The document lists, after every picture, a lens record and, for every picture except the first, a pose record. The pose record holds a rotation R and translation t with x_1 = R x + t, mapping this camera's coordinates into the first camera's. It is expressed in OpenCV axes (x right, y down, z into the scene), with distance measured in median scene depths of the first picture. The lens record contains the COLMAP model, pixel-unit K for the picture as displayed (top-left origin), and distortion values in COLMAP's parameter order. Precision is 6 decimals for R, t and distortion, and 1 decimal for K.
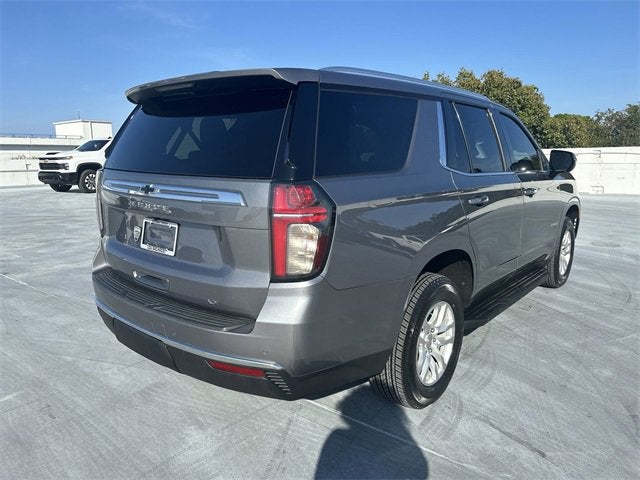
lens RADIAL K [[470.1, 0, 317.7], [0, 470.1, 240.6], [0, 0, 1]] dist [0.031729, -0.039799]
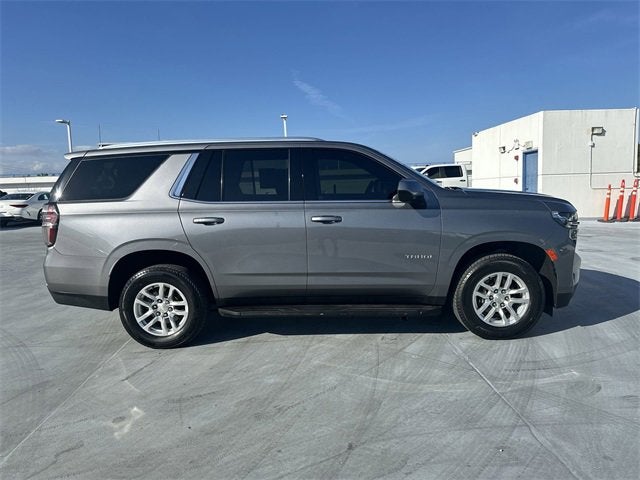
lens RADIAL K [[470.1, 0, 308.3], [0, 470.1, 238.7], [0, 0, 1]] dist [0.031729, -0.039799]
pose [[0.601569, 0.080968, -0.794707, 1.523605], [-0.117484, 0.992999, 0.012239, -0.078015], [0.790134, 0.086003, 0.606870, 0.363127]]
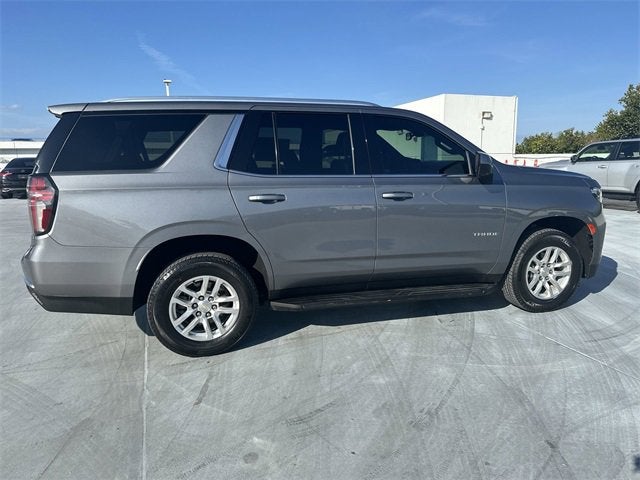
lens RADIAL K [[470.1, 0, 314.4], [0, 470.1, 239.7], [0, 0, 1]] dist [0.031729, -0.039799]
pose [[0.824573, 0.097635, -0.557267, 1.013265], [-0.098770, 0.994713, 0.028129, -0.024769], [0.557067, 0.031847, 0.829857, 0.102827]]
